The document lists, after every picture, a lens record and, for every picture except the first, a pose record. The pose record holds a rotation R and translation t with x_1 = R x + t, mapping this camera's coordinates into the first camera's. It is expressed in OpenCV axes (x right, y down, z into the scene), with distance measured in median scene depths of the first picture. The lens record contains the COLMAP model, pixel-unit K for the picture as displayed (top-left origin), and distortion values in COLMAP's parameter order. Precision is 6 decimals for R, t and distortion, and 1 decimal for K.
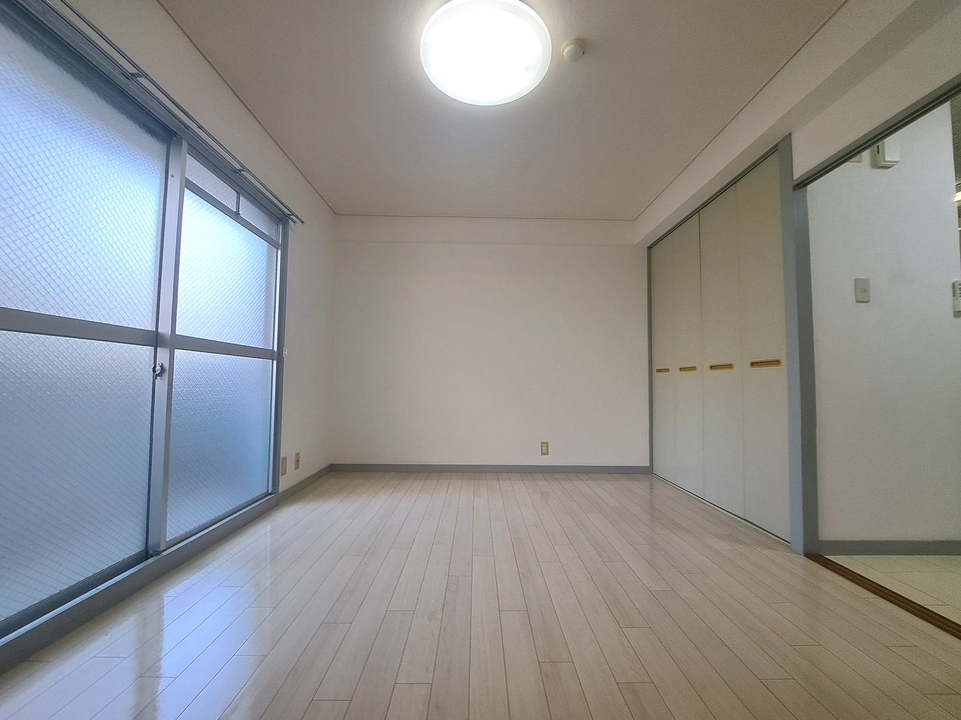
lens RADIAL K [[404.9, 0, 480.5], [0, 404.9, 360.0], [0, 0, 1]] dist [-0.003712, -0.000208]
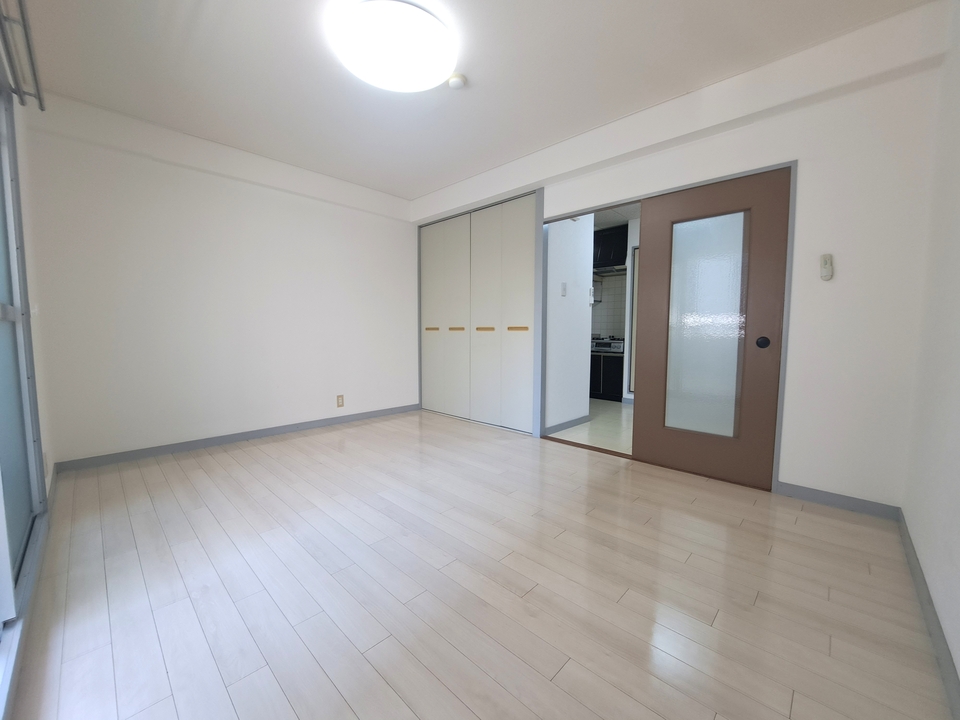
lens RADIAL K [[404.5, 0, 480.0], [0, 404.5, 360.0], [0, 0, 1]] dist [-0.003712, -0.000208]
pose [[0.688701, -0.060498, 0.722517, -0.617339], [-0.039532, 0.991897, 0.120735, -0.060900], [-0.723967, -0.111713, 0.680729, 0.007930]]
